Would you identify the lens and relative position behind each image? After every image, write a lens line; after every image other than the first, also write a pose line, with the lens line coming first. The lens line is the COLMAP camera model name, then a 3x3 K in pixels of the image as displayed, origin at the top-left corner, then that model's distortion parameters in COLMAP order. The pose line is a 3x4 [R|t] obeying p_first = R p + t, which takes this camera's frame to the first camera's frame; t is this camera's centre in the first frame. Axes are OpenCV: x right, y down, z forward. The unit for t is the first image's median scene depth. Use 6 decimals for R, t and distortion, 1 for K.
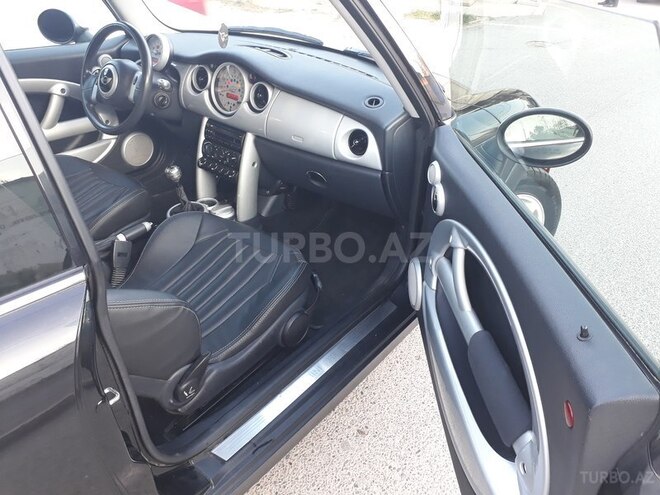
lens RADIAL K [[522.1, 0, 330.0], [0, 522.1, 247.5], [0, 0, 1]] dist [0.139921, -0.246305]
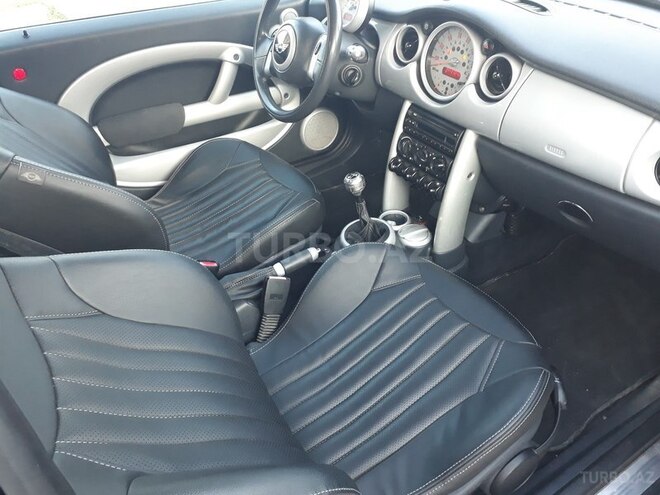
lens RADIAL K [[522.9, 0, 333.7], [0, 522.9, 245.3], [0, 0, 1]] dist [0.003819, -0.011765]
pose [[0.941718, 0.129040, -0.310671, -0.090176], [-0.098110, 0.988708, 0.113273, -0.129167], [0.321780, -0.076192, 0.943744, 0.309577]]
